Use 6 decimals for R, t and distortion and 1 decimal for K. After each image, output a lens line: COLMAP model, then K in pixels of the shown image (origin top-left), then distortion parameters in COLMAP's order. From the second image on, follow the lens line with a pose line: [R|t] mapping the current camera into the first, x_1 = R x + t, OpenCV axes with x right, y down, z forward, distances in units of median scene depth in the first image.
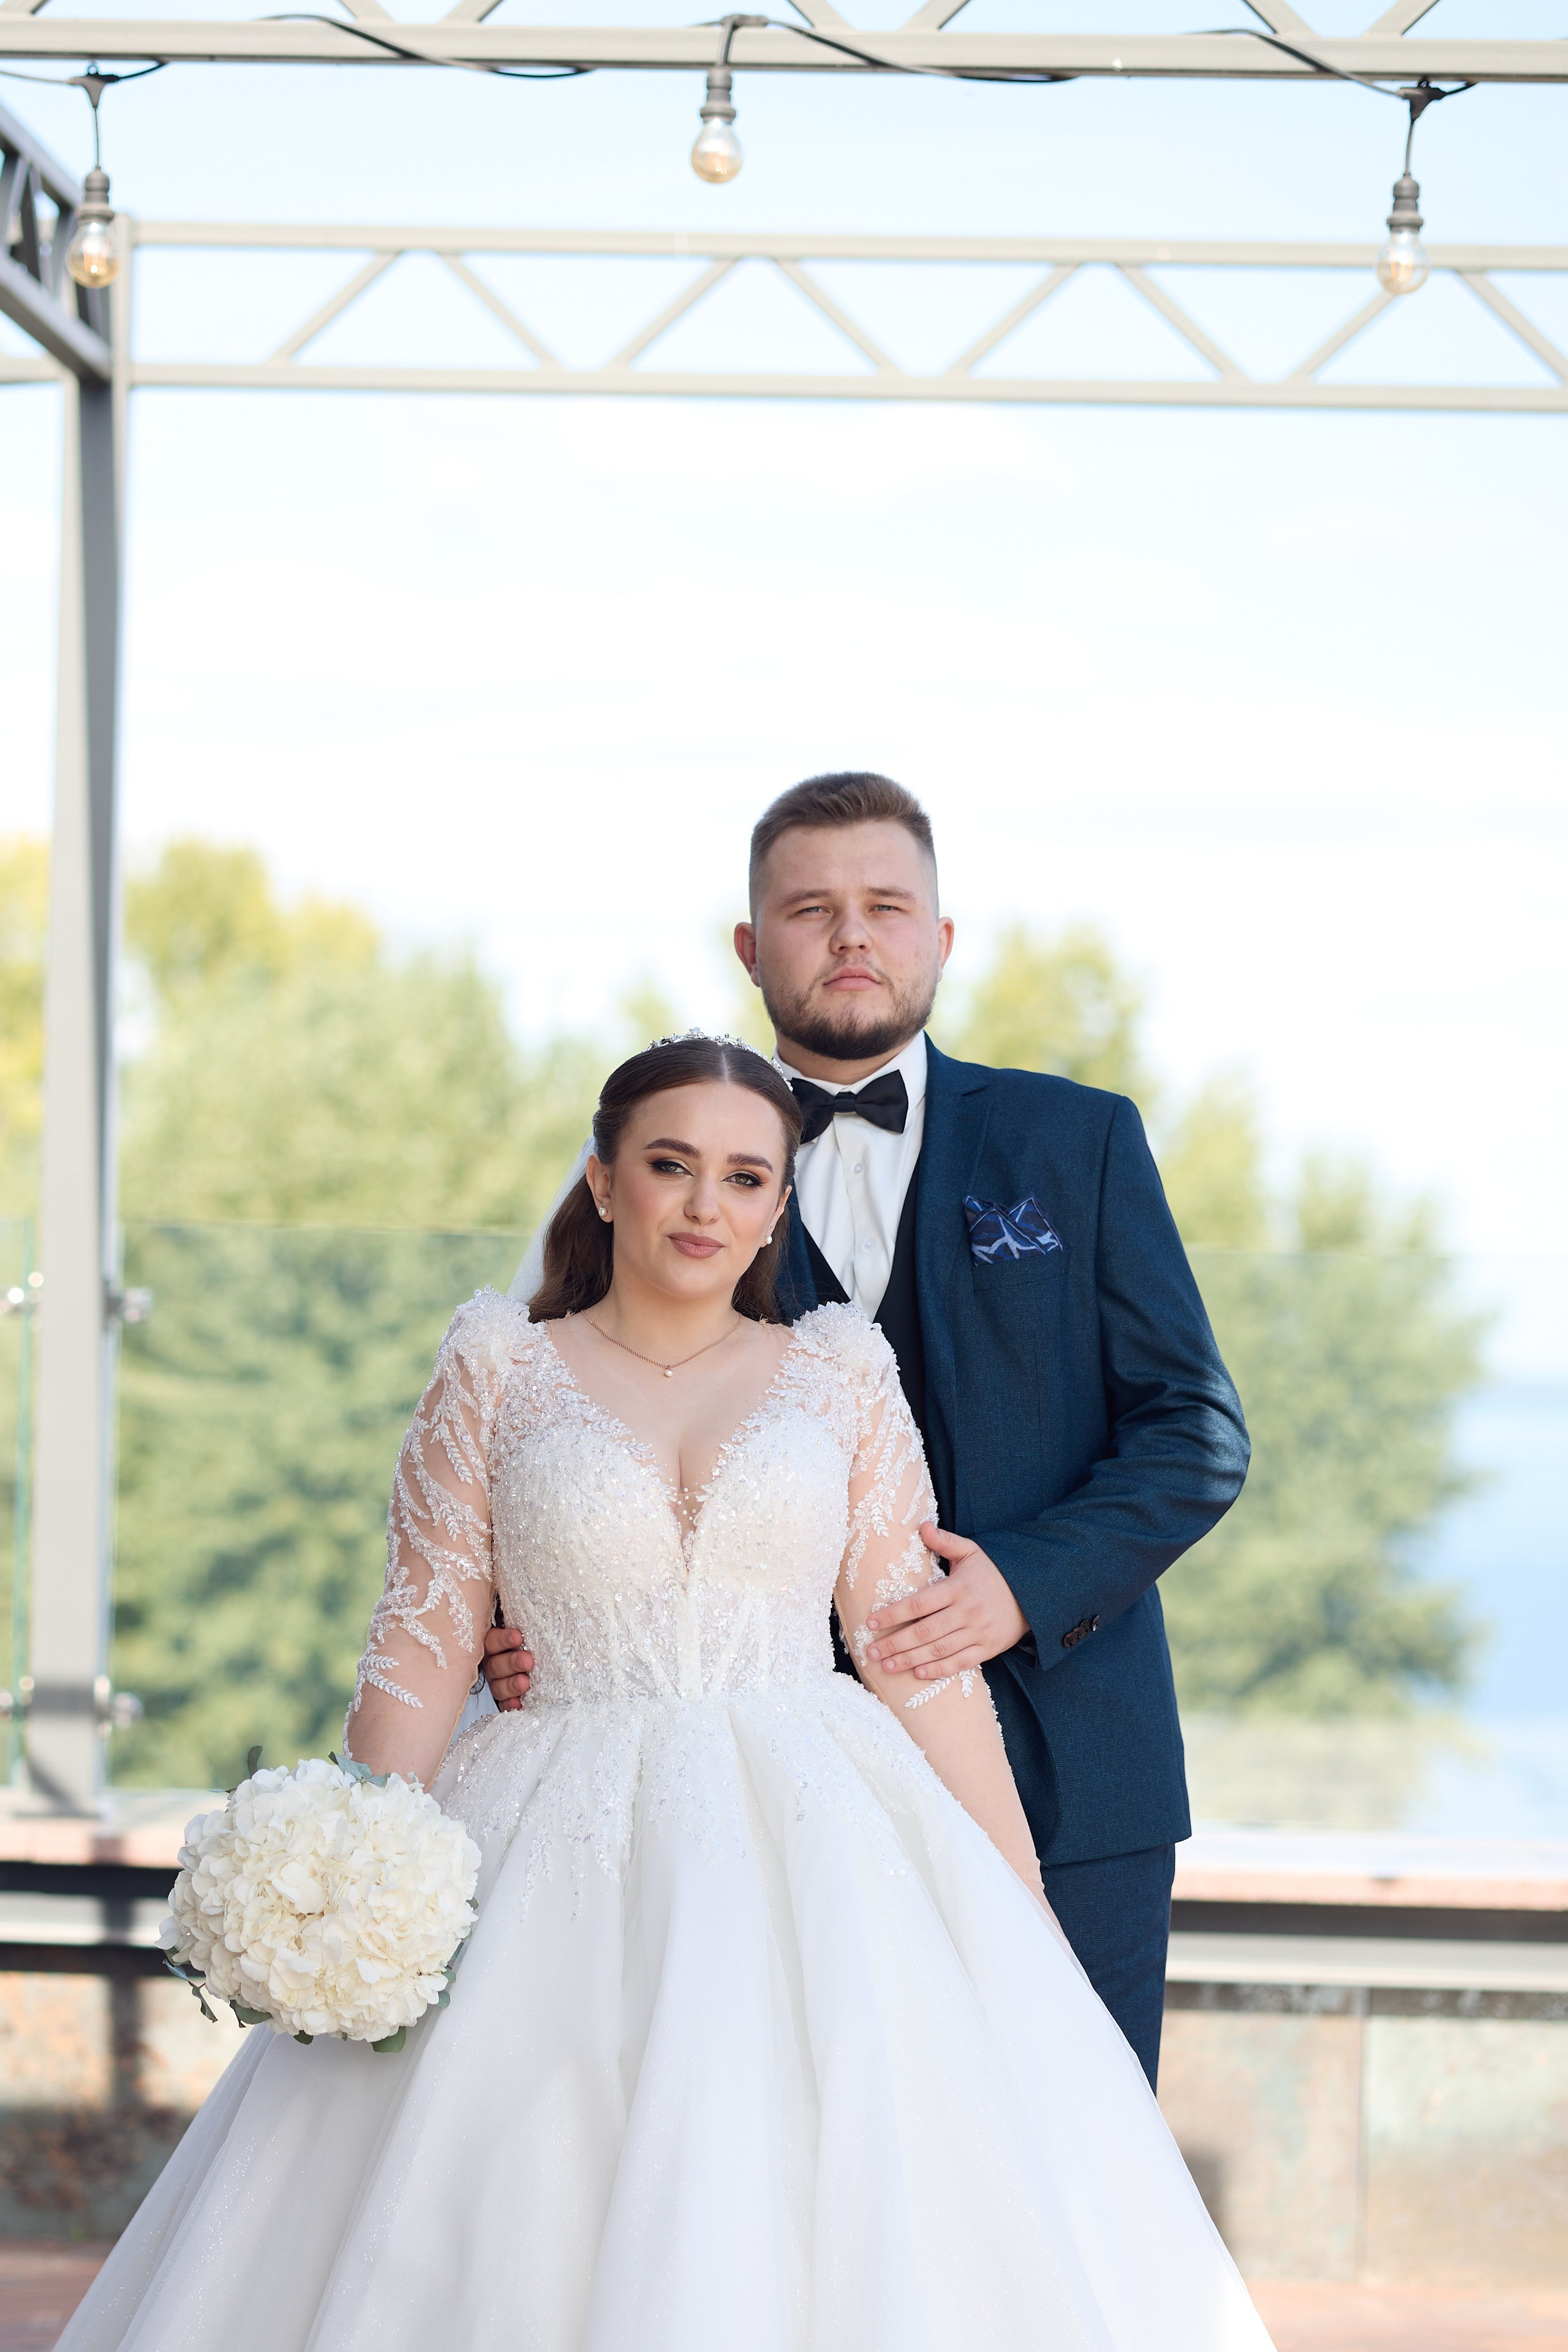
lens RADIAL K [[5592.0, 0, 784.0], [0, 5592.0, 1176.0], [0, 0, 1]] dist [-0.220949, 0.068364]
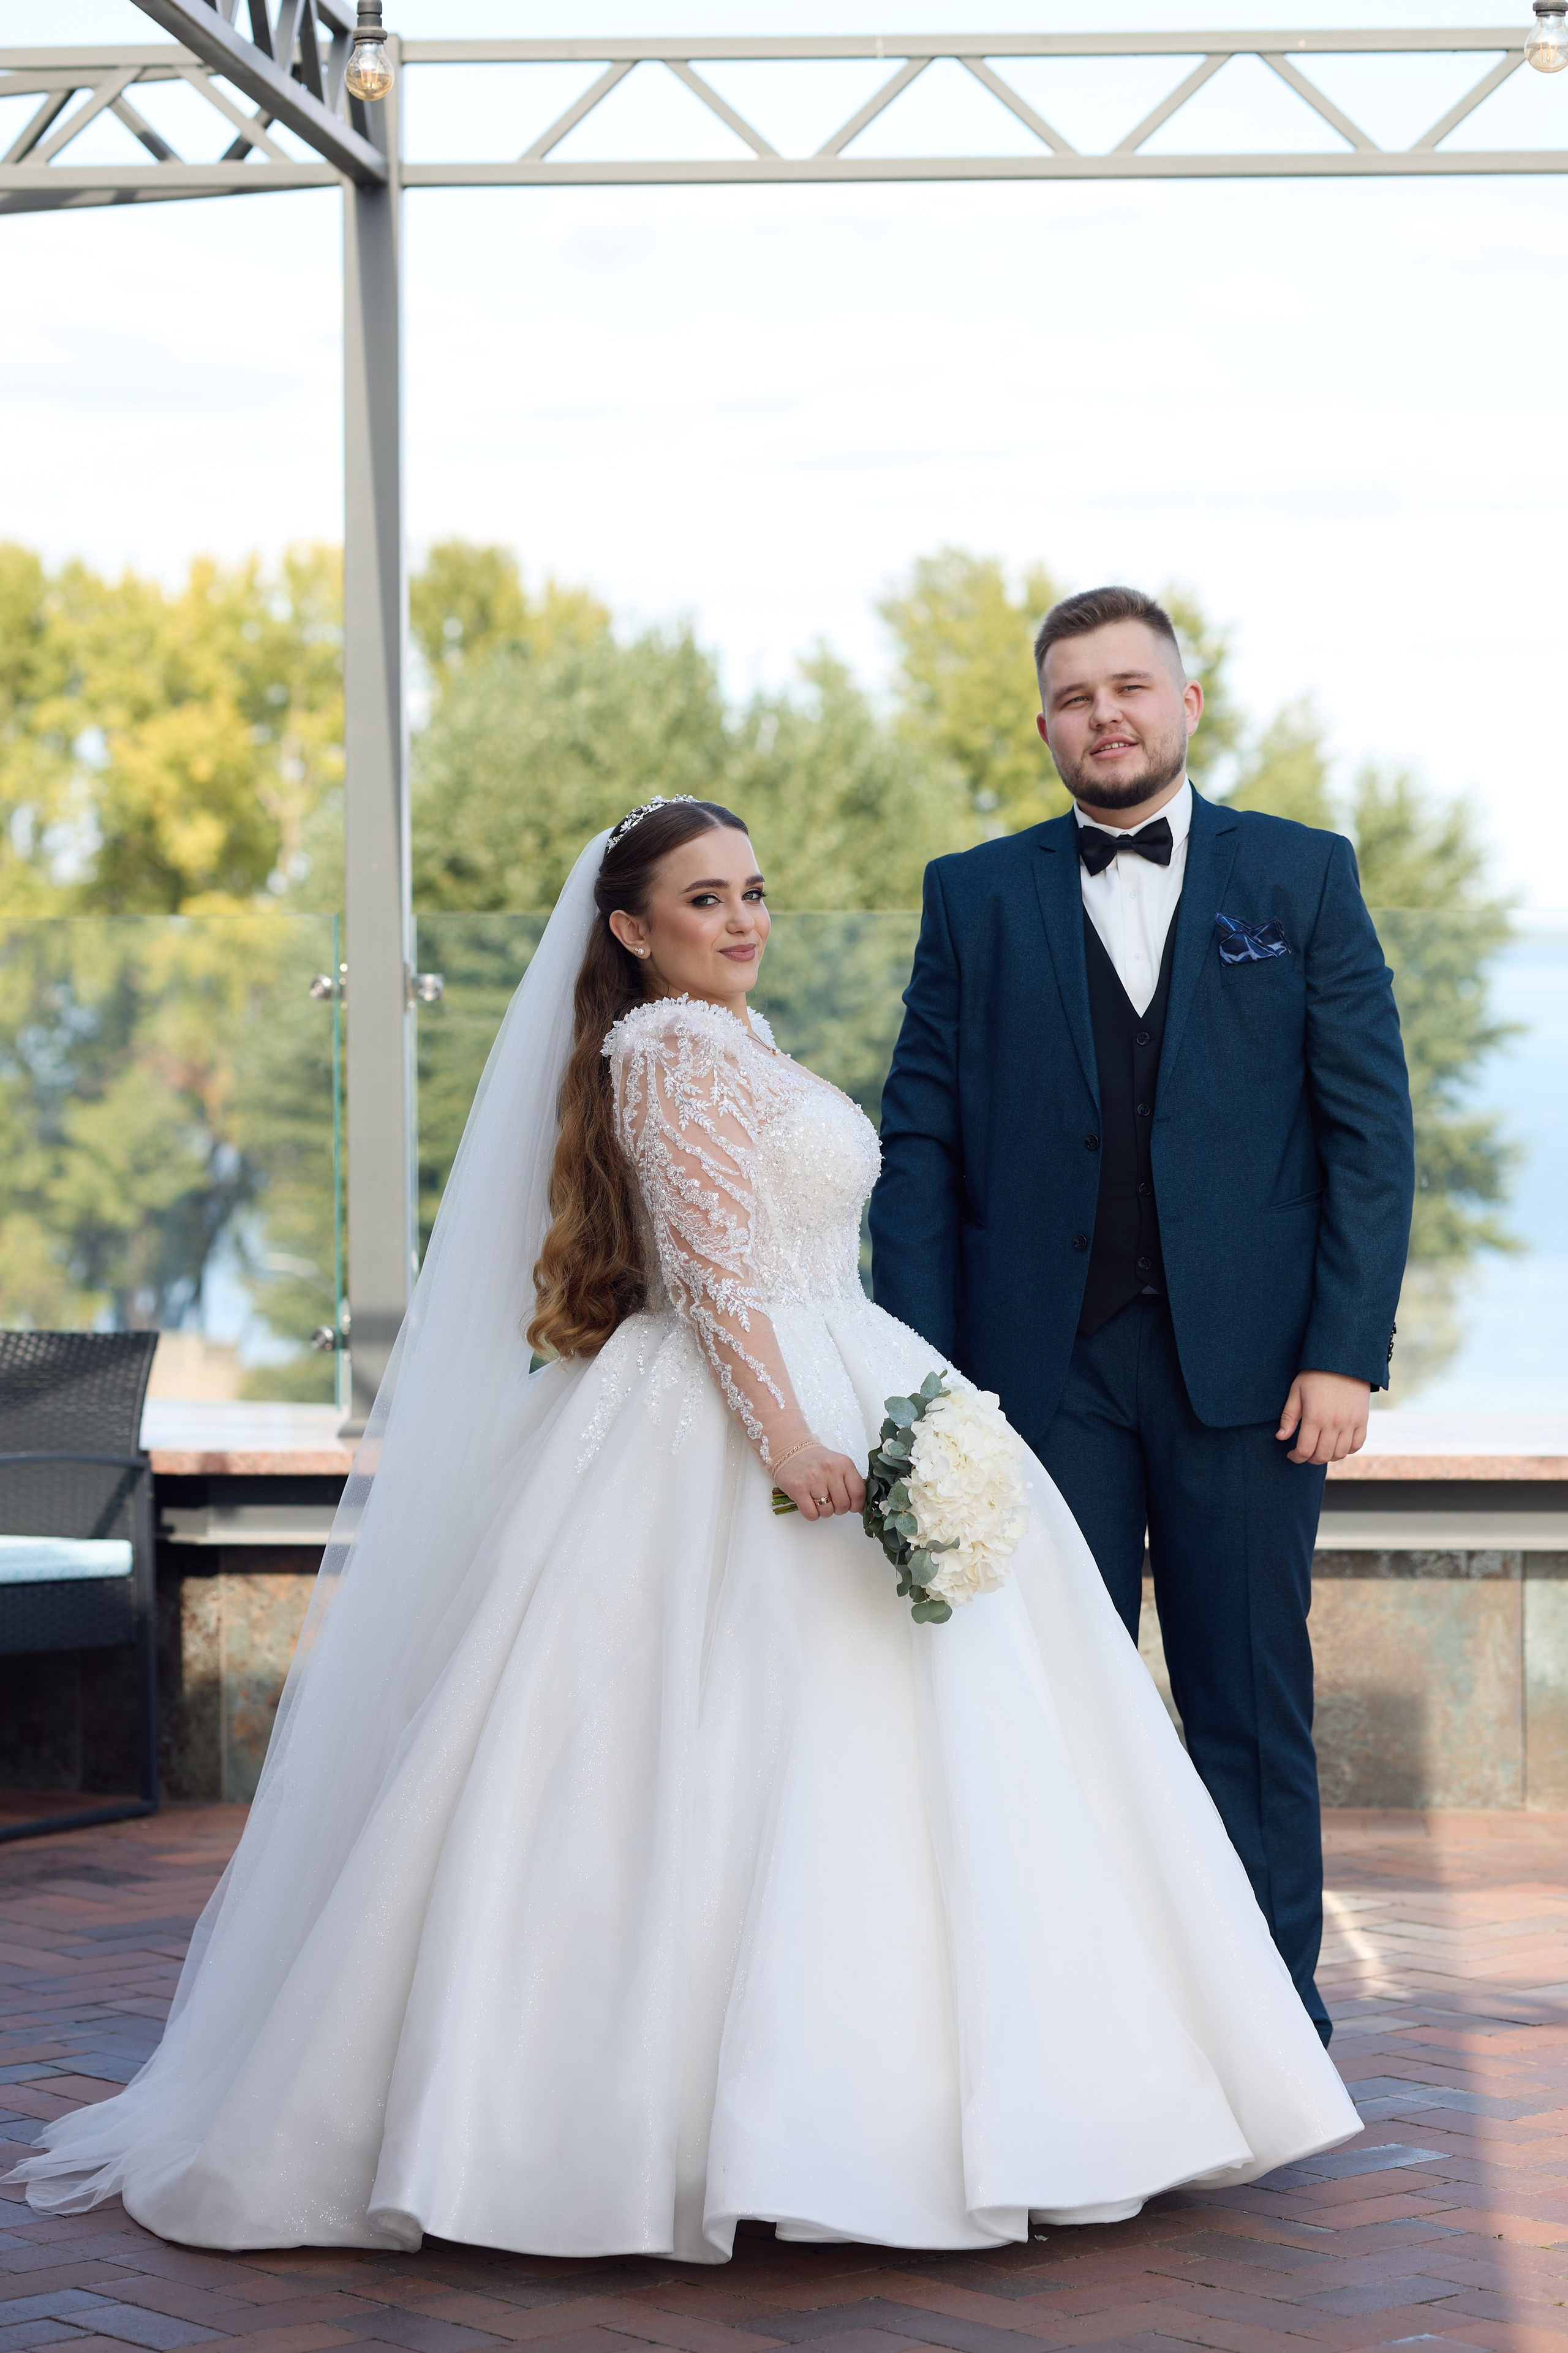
lens RADIAL K [[5388.1, 0, 784.0], [0, 5388.1, 1176.5], [0, 0, 1]] dist [-0.341844, -0.830589]
pose [[0.998240, -0.027395, -0.052602, 0.014752], [0.029798, 0.998522, 0.045448, 0.016287], [0.051280, -0.046936, 0.997581, -0.112172]]
